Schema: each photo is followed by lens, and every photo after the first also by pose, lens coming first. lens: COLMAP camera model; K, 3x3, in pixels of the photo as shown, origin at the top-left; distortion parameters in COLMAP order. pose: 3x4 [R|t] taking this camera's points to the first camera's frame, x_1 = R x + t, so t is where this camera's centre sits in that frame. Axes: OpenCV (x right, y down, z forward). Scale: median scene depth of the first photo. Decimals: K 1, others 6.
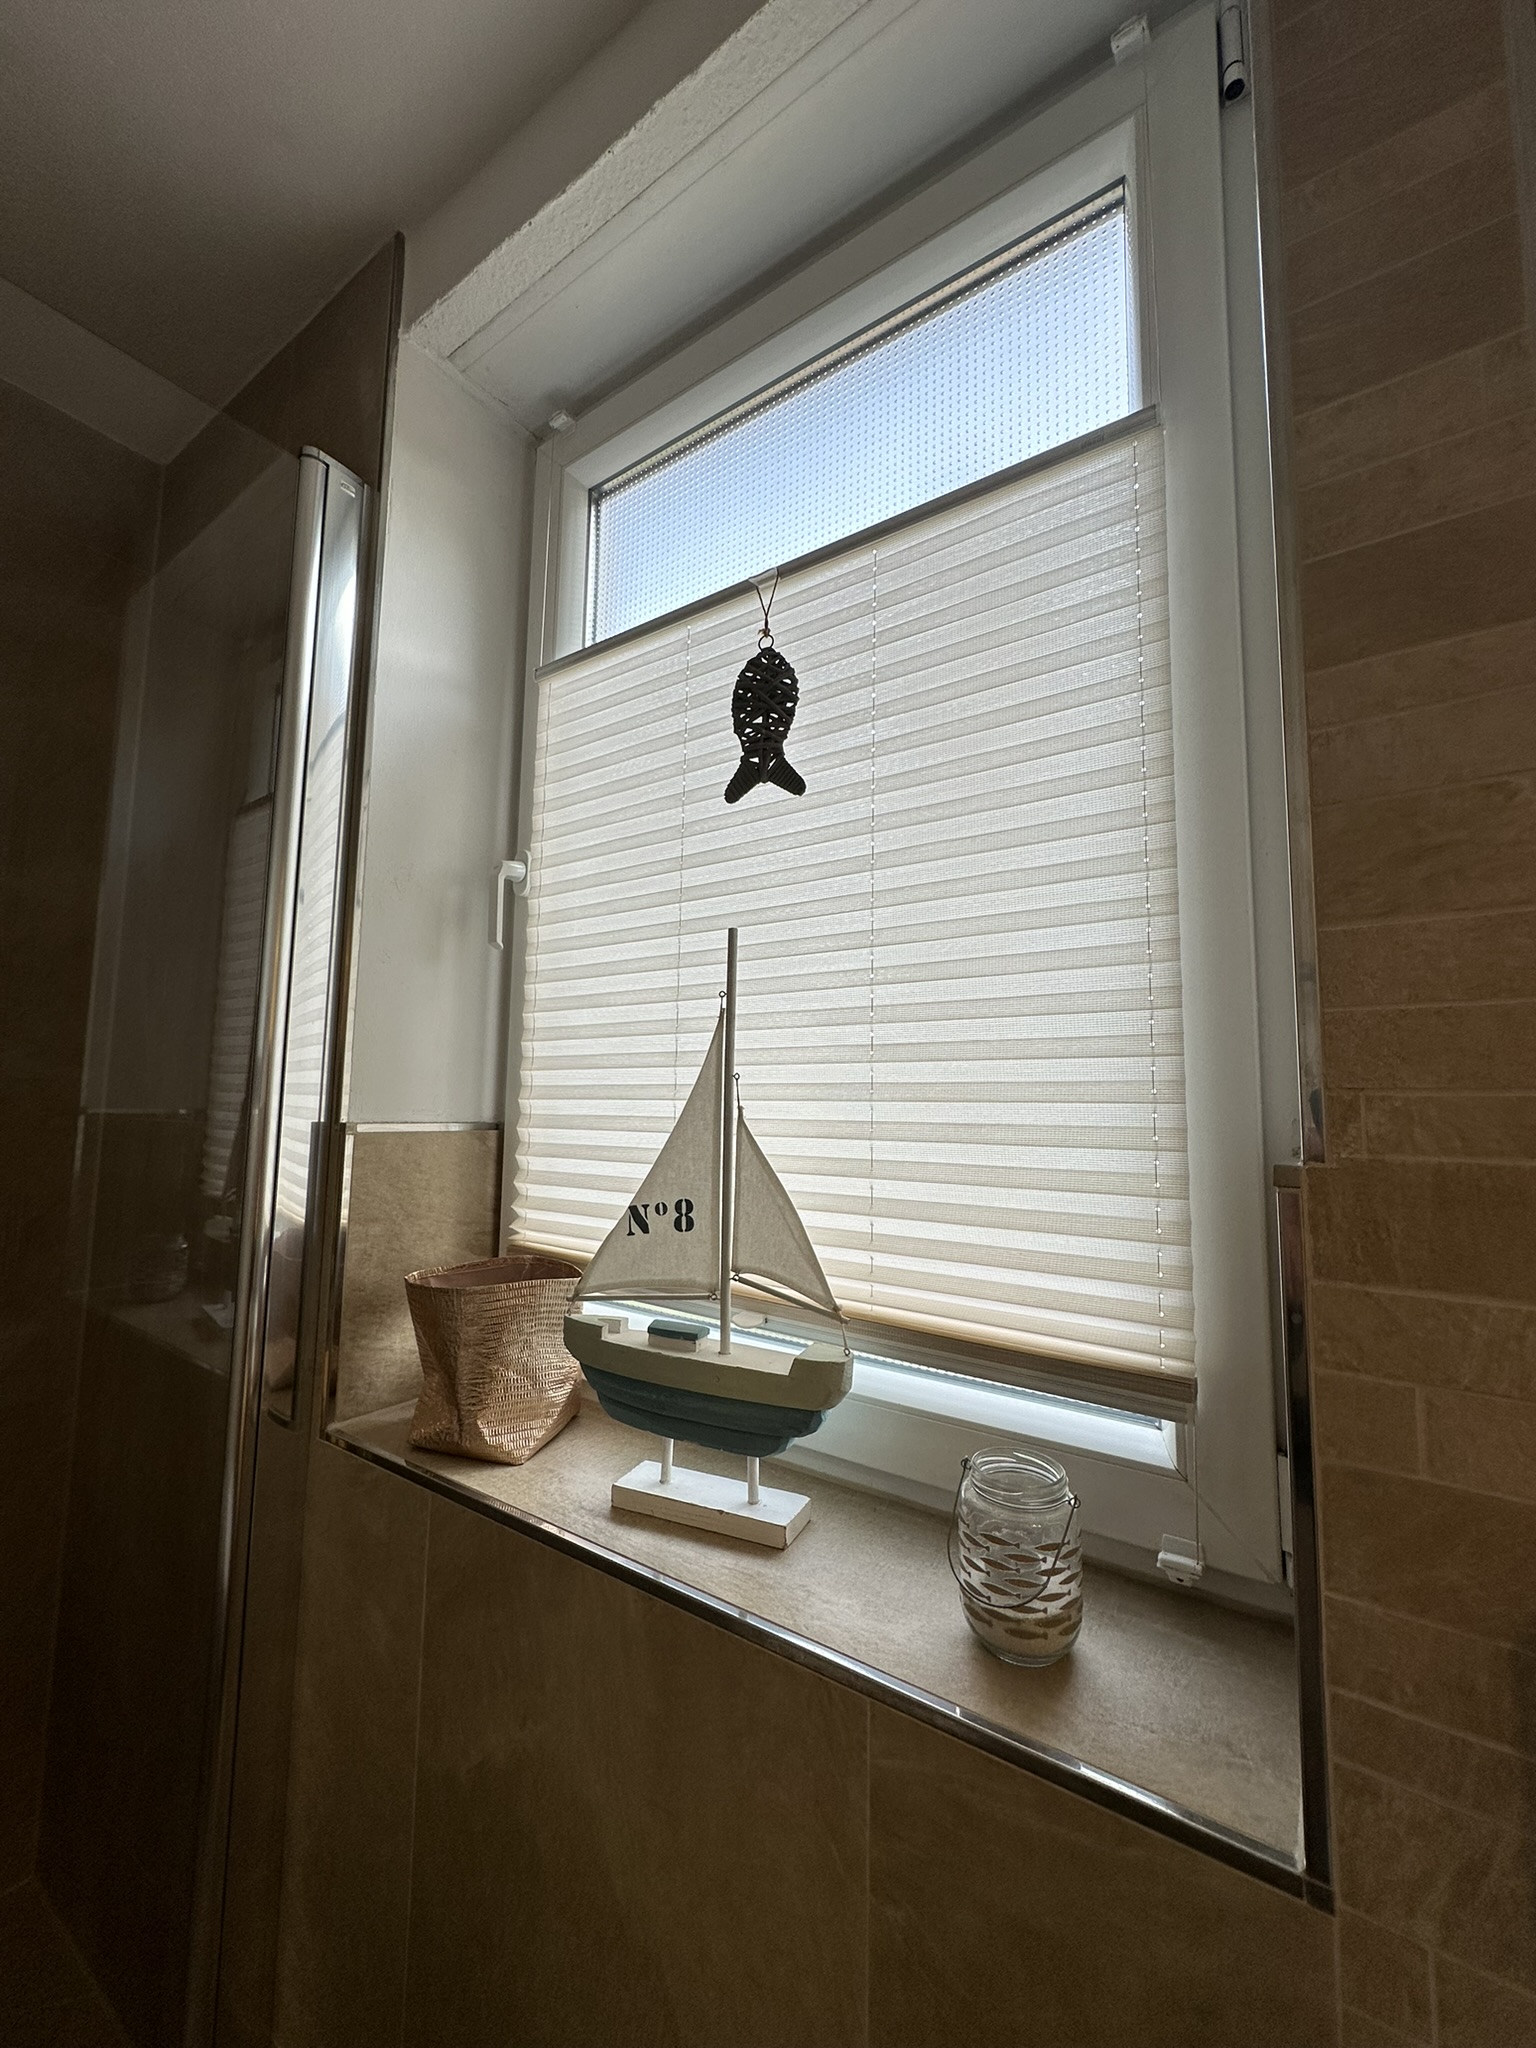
lens RADIAL K [[815.2, 0, 756.6], [0, 815.2, 1034.7], [0, 0, 1]] dist [-0.001907, -0.000170]
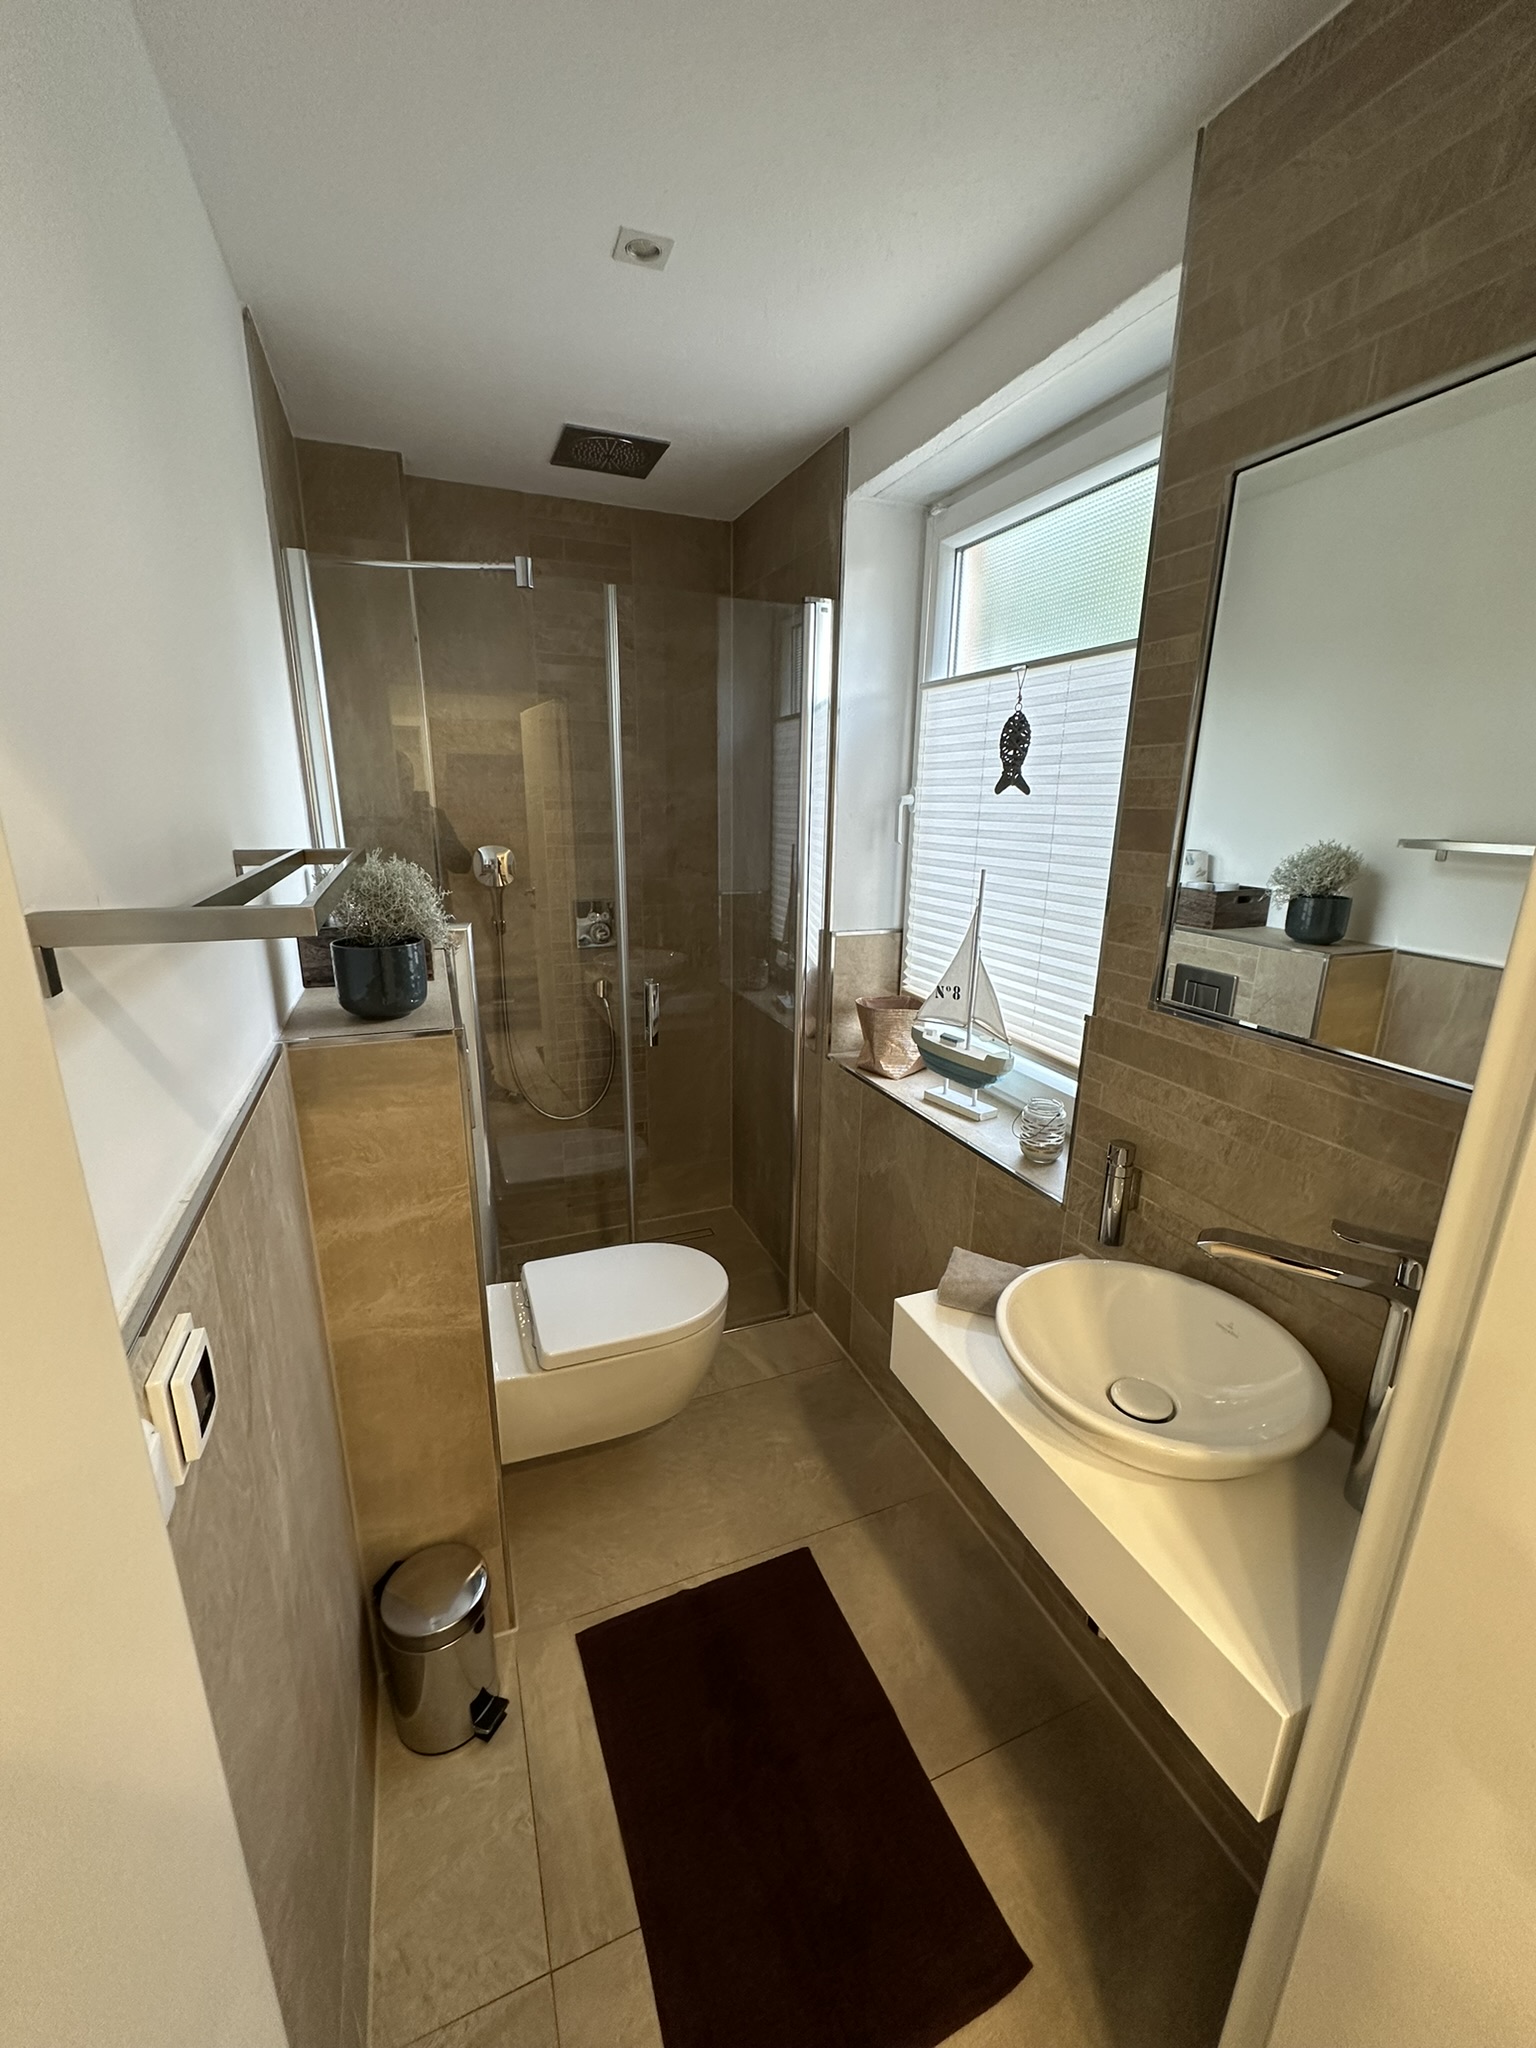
lens RADIAL K [[815.2, 0, 765.5], [0, 815.2, 1027.3], [0, 0, 1]] dist [-0.001907, -0.000170]
pose [[0.840340, 0.136108, -0.524693, 0.624181], [0.055151, 0.941471, 0.332552, -0.447707], [0.539246, -0.308394, 0.783649, -1.056931]]
